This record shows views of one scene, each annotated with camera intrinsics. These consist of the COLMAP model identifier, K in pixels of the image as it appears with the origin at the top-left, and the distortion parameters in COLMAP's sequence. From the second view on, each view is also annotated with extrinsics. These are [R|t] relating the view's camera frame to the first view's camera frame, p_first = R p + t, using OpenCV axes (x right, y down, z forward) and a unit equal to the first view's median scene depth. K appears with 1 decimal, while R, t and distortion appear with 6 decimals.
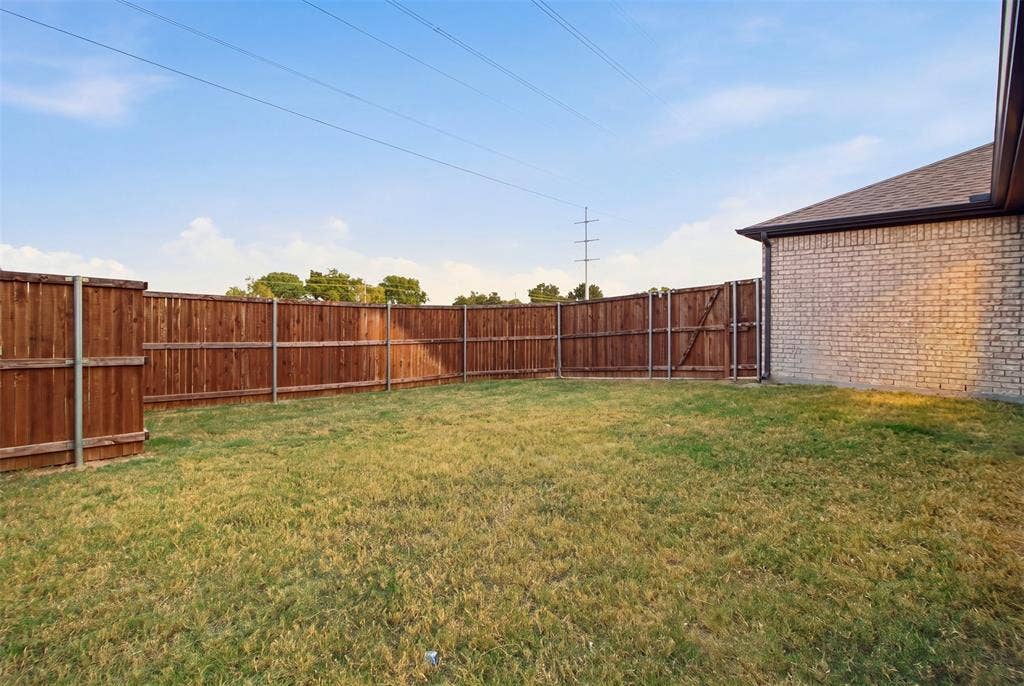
lens RADIAL K [[484.9, 0, 512.2], [0, 484.9, 305.6], [0, 0, 1]] dist [-0.057448, 0.000105]
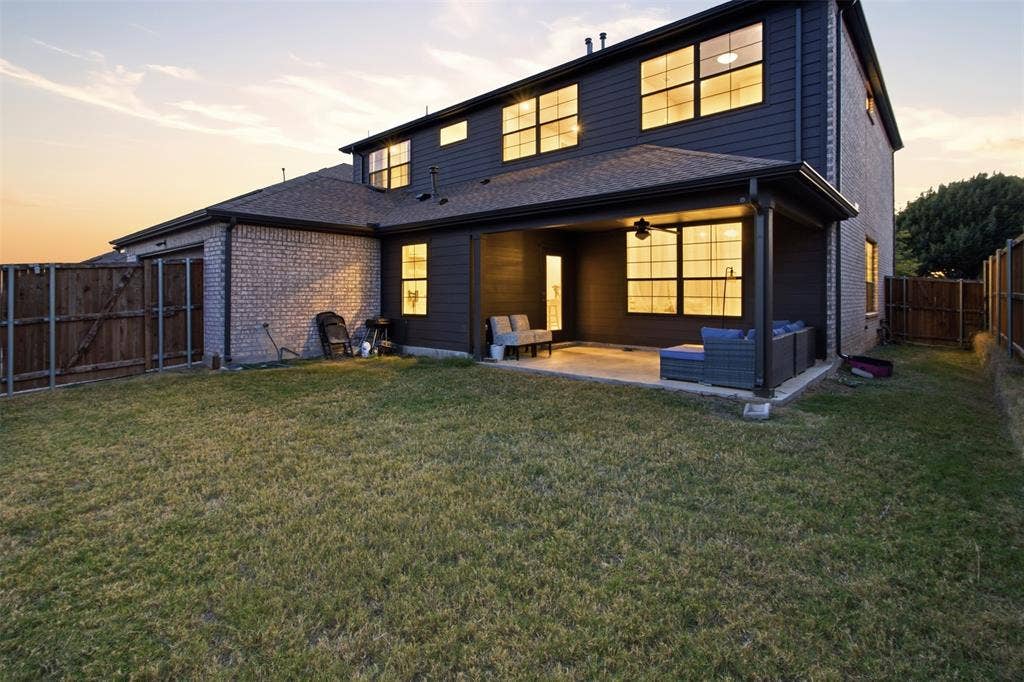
lens RADIAL K [[475.7, 0, 516.4], [0, 475.7, 311.3], [0, 0, 1]] dist [-0.031232, 0.011968]
pose [[-0.074194, -0.029277, 0.996814, -0.409039], [-0.015616, 0.999481, 0.028193, 0.008065], [-0.997122, -0.013474, -0.074612, 0.359929]]
